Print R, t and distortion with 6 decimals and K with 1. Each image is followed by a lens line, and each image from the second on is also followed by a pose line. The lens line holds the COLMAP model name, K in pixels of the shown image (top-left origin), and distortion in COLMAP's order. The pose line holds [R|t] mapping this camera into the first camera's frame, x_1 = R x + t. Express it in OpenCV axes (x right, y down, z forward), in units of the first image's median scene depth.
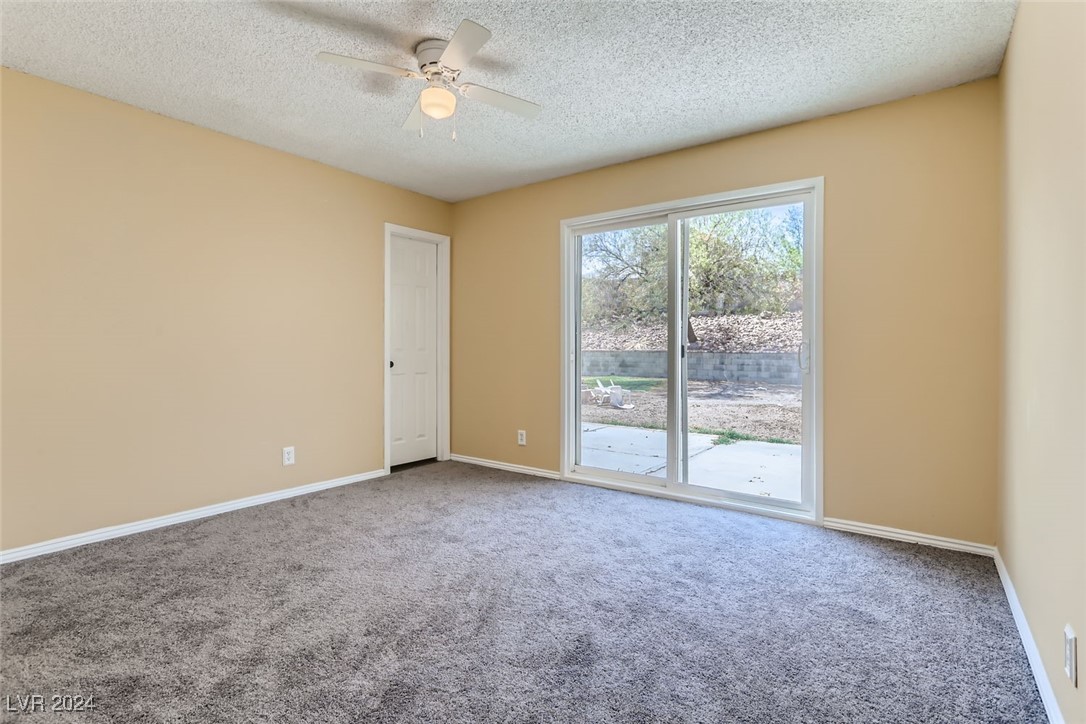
lens RADIAL K [[523.2, 0, 546.6], [0, 523.2, 345.0], [0, 0, 1]] dist [-0.034844, 0.020014]
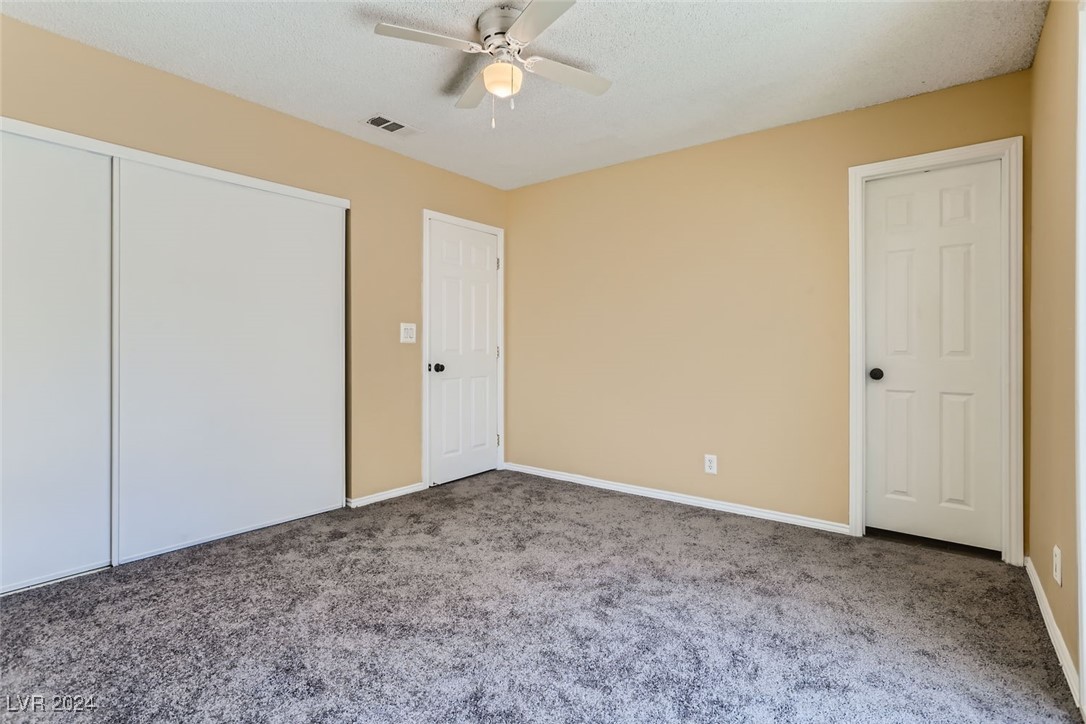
lens RADIAL K [[523.2, 0, 537.5], [0, 523.2, 350.3], [0, 0, 1]] dist [-0.034844, 0.020014]
pose [[-0.033432, 0.002150, -0.999439, 0.460424], [0.001684, 0.999996, 0.002095, 0.004066], [0.999440, -0.001613, -0.033436, 0.721380]]
